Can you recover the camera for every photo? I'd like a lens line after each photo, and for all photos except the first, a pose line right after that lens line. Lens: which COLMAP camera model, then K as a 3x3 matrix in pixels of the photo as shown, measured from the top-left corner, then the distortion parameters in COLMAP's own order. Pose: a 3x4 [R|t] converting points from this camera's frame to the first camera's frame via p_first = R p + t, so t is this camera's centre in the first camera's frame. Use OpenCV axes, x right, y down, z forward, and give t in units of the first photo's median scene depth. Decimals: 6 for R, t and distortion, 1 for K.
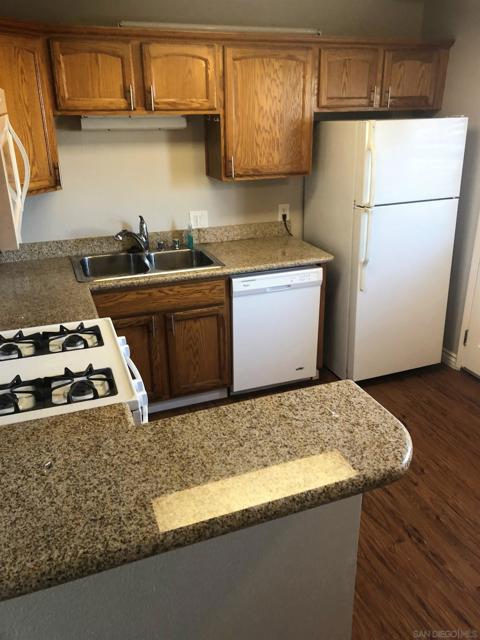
lens RADIAL K [[524.8, 0, 243.9], [0, 524.8, 320.0], [0, 0, 1]] dist [0.018011, -0.027336]
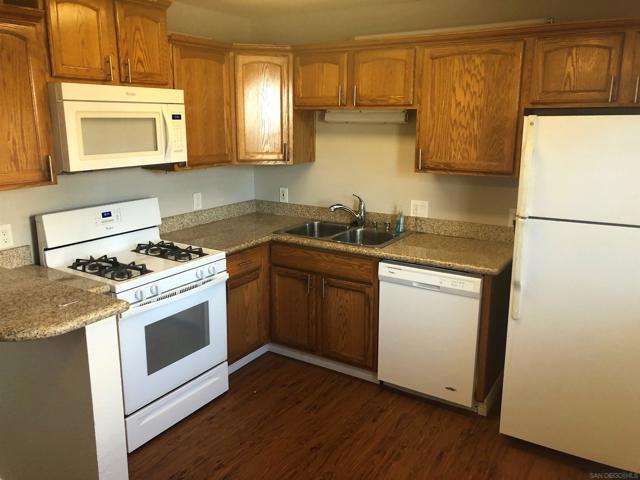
lens RADIAL K [[524.8, 0, 321.8], [0, 524.8, 240.1], [0, 0, 1]] dist [0.018011, -0.027336]
pose [[0.586420, 0.191865, -0.786956, 0.693792], [-0.312691, 0.949854, -0.001430, -0.081062], [0.747219, 0.246913, 0.617007, 0.268825]]
